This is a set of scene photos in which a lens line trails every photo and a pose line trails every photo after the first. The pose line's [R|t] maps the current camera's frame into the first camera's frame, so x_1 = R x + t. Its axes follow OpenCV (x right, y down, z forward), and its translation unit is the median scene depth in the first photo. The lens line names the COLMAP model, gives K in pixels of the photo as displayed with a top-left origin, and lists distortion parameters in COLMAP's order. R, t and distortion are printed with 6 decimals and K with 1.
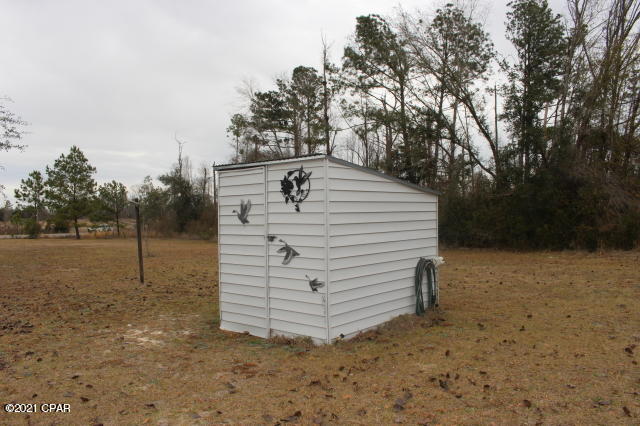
lens RADIAL K [[528.3, 0, 321.0], [0, 528.3, 211.3], [0, 0, 1]] dist [-0.139246, 0.100786]
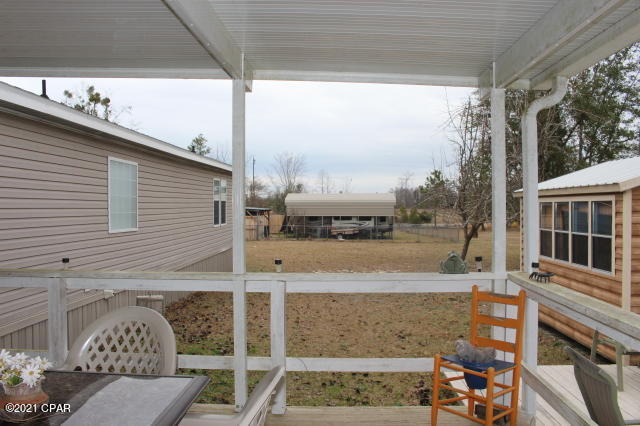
lens RADIAL K [[528.3, 0, 319.1], [0, 528.3, 211.5], [0, 0, 1]] dist [-0.139246, 0.100786]
pose [[0.847675, 0.013818, -0.530336, -0.238303], [-0.002557, 0.999756, 0.021961, -0.017422], [0.530510, -0.017260, 0.847503, -0.233082]]
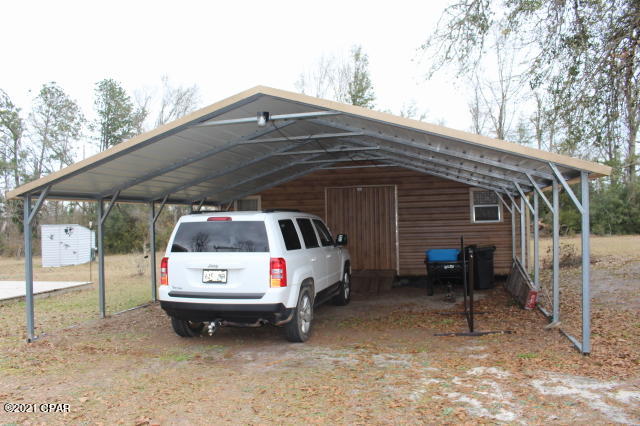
lens RADIAL K [[528.3, 0, 319.6], [0, 528.3, 212.0], [0, 0, 1]] dist [-0.139246, 0.100786]
pose [[0.703348, 0.021439, 0.710522, -0.203560], [0.004436, 0.999393, -0.034547, -0.005800], [-0.710832, 0.027450, 0.702826, -0.439029]]
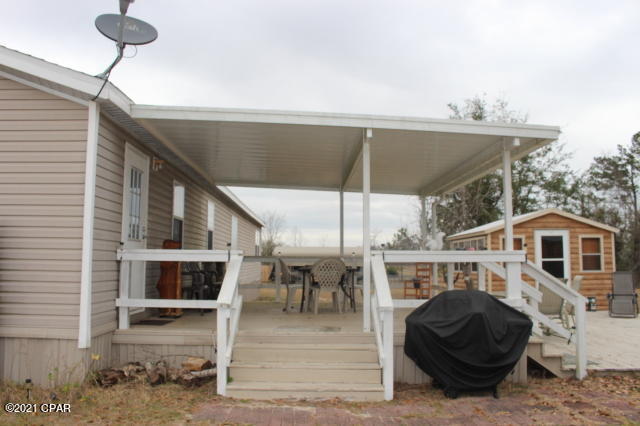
lens RADIAL K [[528.3, 0, 318.5], [0, 528.3, 212.7], [0, 0, 1]] dist [-0.139246, 0.100786]
pose [[0.878602, -0.030867, -0.476556, -0.186435], [-0.010695, 0.996387, -0.084253, -0.006567], [0.477435, 0.079121, 0.875098, -0.381785]]
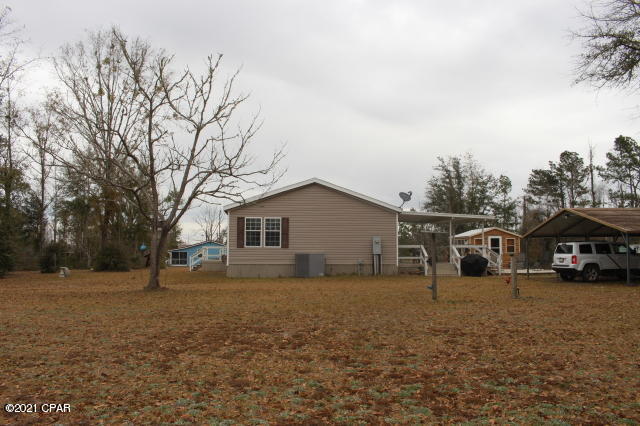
lens RADIAL K [[528.3, 0, 321.2], [0, 528.3, 210.8], [0, 0, 1]] dist [-0.139246, 0.100786]
pose [[0.918846, -0.017061, -0.394248, -0.147173], [-0.011780, 0.997434, -0.070618, -0.003700], [0.394441, 0.069532, 0.916287, -0.807200]]
